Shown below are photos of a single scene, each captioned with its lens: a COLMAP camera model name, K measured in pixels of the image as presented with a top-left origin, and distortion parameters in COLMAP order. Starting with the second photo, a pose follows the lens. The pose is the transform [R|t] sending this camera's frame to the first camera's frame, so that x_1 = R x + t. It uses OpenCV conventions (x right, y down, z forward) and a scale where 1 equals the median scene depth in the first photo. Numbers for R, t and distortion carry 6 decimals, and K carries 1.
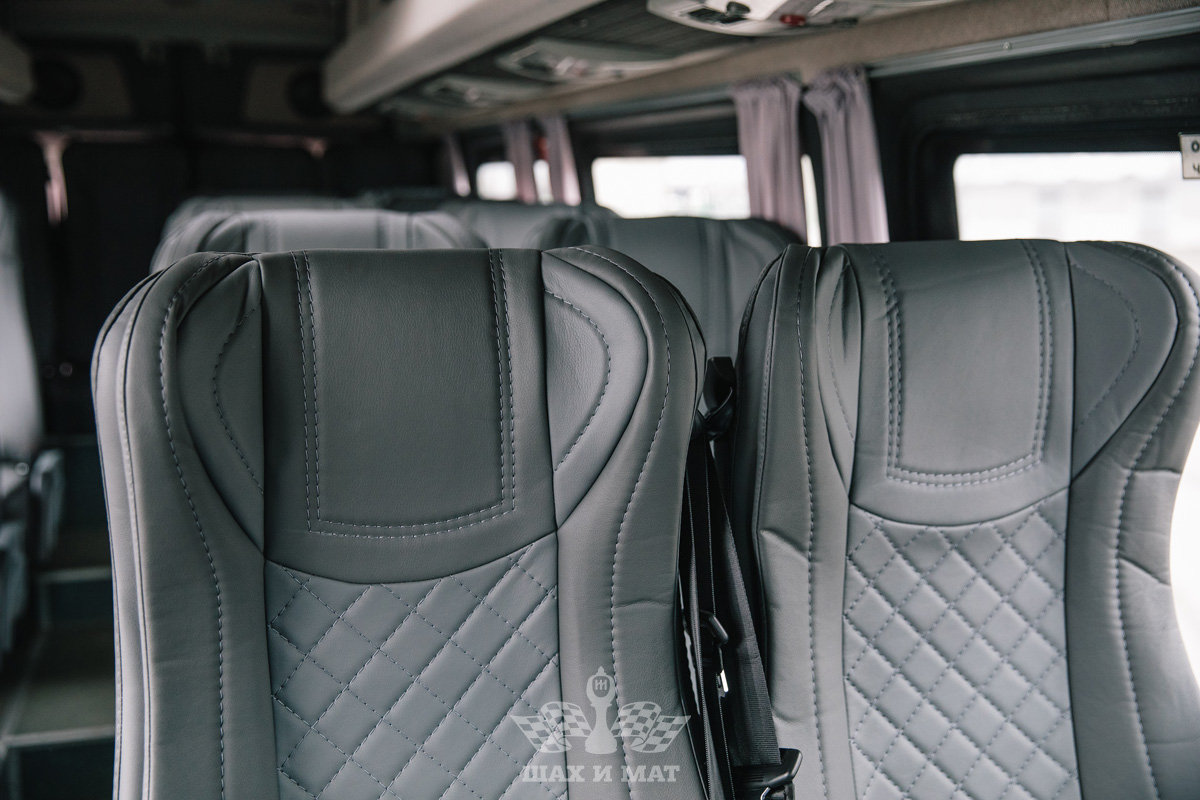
lens RADIAL K [[1324.7, 0, 600.0], [0, 1324.7, 400.0], [0, 0, 1]] dist [0.033334, 0.009921]
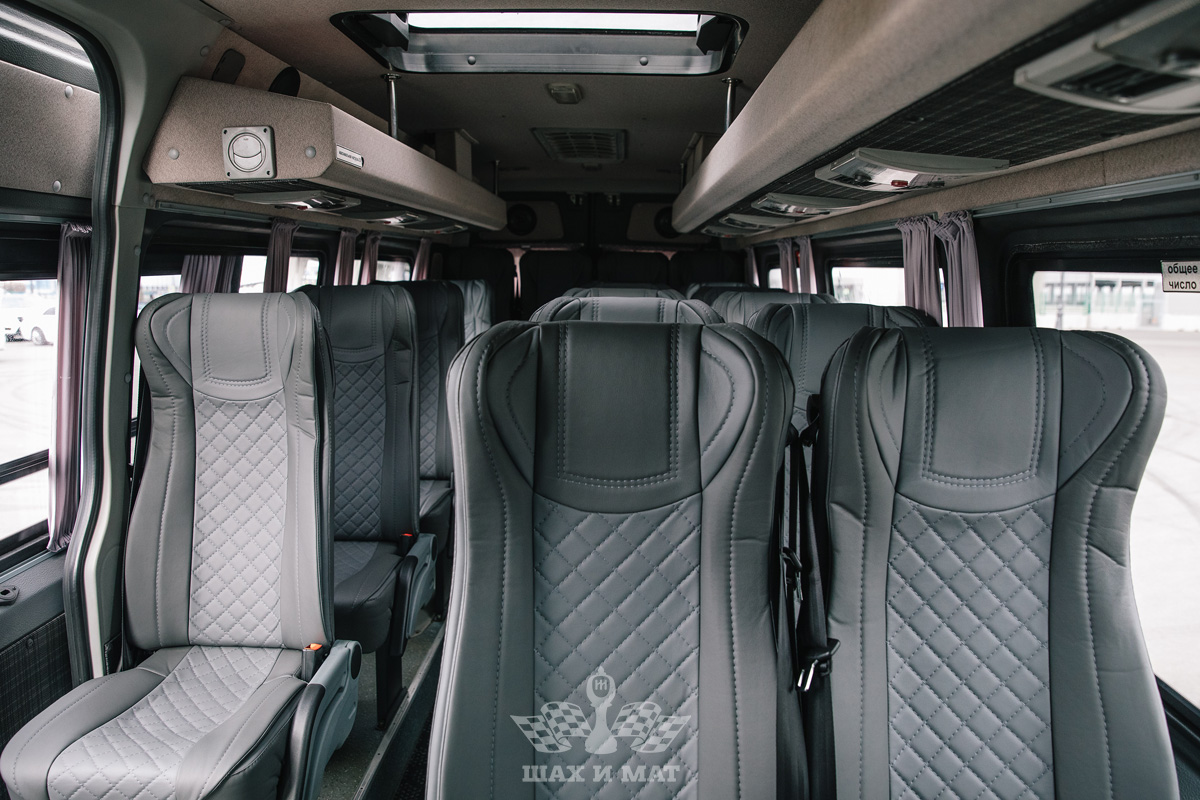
lens RADIAL K [[872.3, 0, 600.0], [0, 872.3, 400.0], [0, 0, 1]] dist [-0.040341, 0.001476]
pose [[0.951443, 0.056815, -0.302538, 0.157520], [-0.063307, 0.997926, -0.011687, 0.003543], [0.301246, 0.030272, 0.953066, -0.086360]]
